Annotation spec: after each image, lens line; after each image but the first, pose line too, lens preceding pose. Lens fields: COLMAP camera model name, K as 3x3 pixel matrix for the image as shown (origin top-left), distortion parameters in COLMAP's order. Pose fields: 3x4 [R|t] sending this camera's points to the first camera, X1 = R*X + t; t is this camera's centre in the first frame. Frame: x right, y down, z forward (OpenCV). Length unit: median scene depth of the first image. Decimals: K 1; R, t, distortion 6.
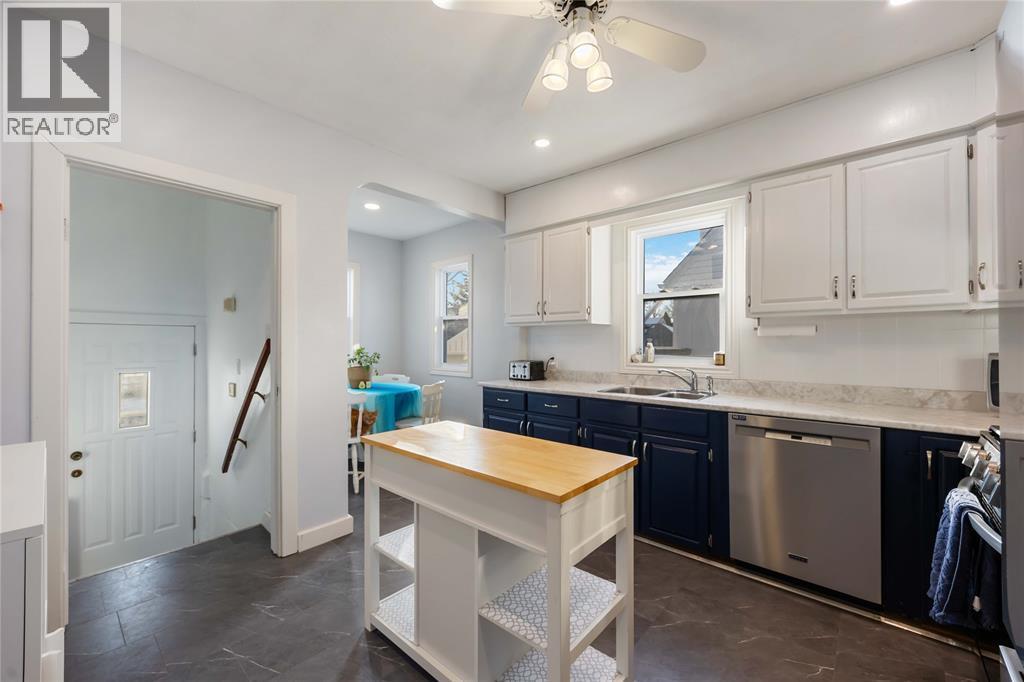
lens RADIAL K [[416.1, 0, 509.9], [0, 416.1, 341.4], [0, 0, 1]] dist [0.002680, 0.000270]
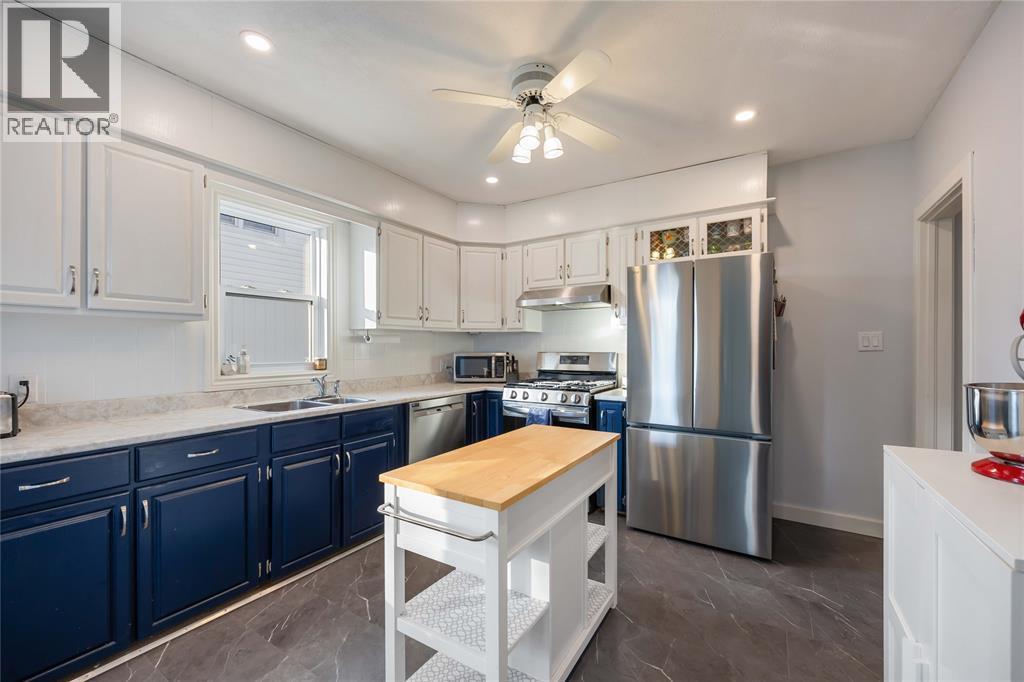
lens RADIAL K [[416.1, 0, 508.8], [0, 416.1, 343.8], [0, 0, 1]] dist [0.002680, 0.000270]
pose [[-0.163047, 0.016208, 0.986485, -0.549129], [0.008756, 0.999849, -0.014980, 0.009820], [-0.986579, 0.006195, -0.163165, 0.639274]]
